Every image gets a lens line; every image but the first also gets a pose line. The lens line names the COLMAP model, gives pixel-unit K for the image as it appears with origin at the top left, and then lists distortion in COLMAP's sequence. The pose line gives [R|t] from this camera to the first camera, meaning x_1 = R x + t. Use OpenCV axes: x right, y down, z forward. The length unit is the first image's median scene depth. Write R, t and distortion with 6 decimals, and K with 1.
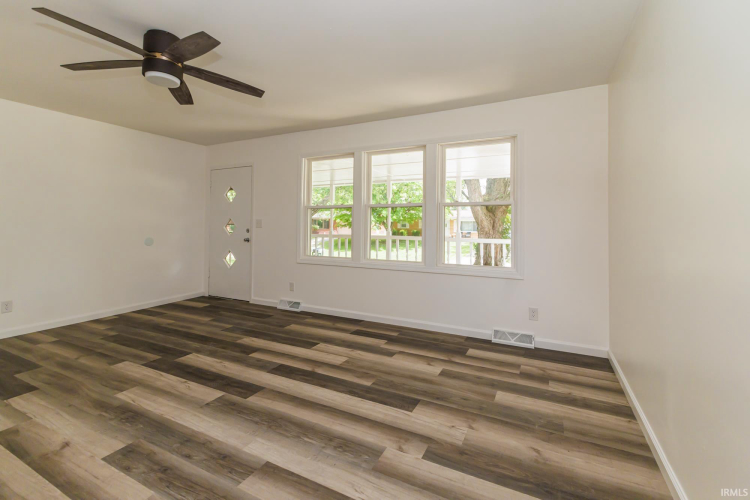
lens RADIAL K [[348.6, 0, 375.2], [0, 348.6, 218.4], [0, 0, 1]] dist [0.015484, -0.001025]
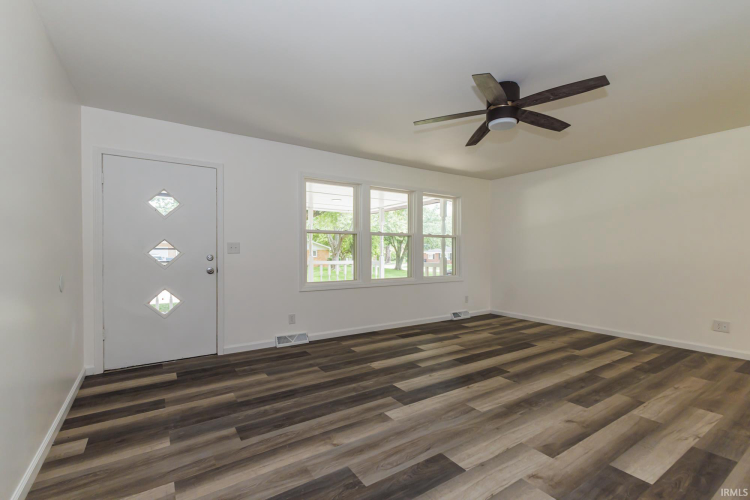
lens RADIAL K [[336.1, 0, 375.0], [0, 336.1, 250.0], [0, 0, 1]] dist [0.016830, -0.006590]
pose [[0.480423, 0.000480, 0.877037, -1.640774], [-0.015877, 0.999841, 0.008149, 0.018422], [-0.876893, -0.017840, 0.480354, 0.749043]]
